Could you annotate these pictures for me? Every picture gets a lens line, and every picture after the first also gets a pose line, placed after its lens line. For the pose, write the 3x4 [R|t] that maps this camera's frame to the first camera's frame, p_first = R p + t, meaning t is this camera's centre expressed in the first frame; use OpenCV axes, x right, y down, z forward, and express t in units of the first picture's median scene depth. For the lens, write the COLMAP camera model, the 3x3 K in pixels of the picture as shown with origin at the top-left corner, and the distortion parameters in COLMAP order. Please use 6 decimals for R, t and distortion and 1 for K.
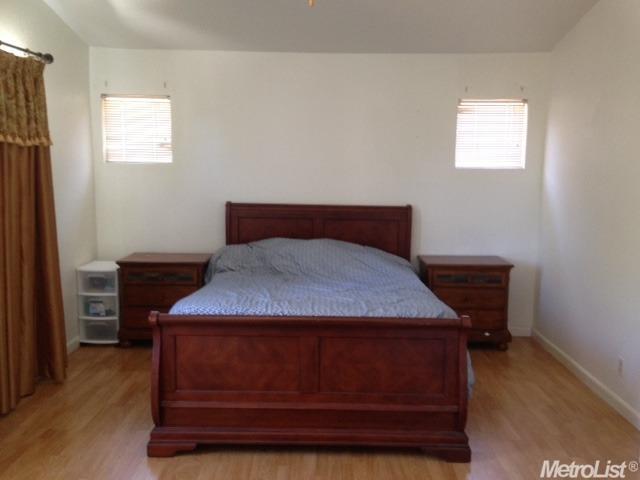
lens RADIAL K [[588.2, 0, 318.8], [0, 588.2, 238.1], [0, 0, 1]] dist [0.046036, 0.000000]
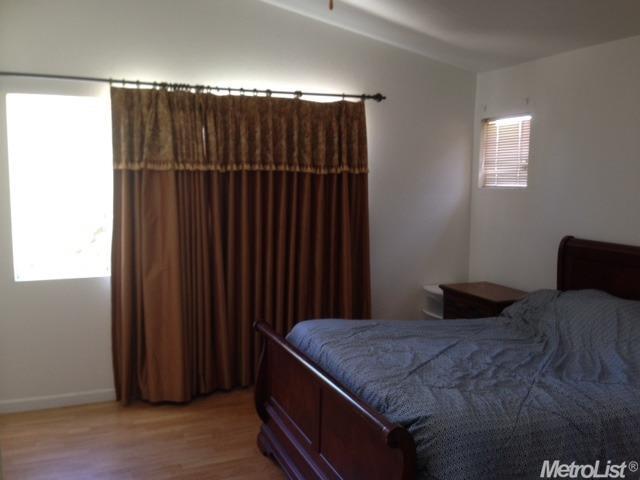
lens RADIAL K [[588.2, 0, 318.7], [0, 588.2, 241.1], [0, 0, 1]] dist [0.046036, 0.000000]
pose [[0.367208, 0.084059, -0.926333, 0.463266], [-0.122107, 0.991646, 0.041581, -0.047698], [0.922089, 0.097842, 0.374404, 0.394866]]
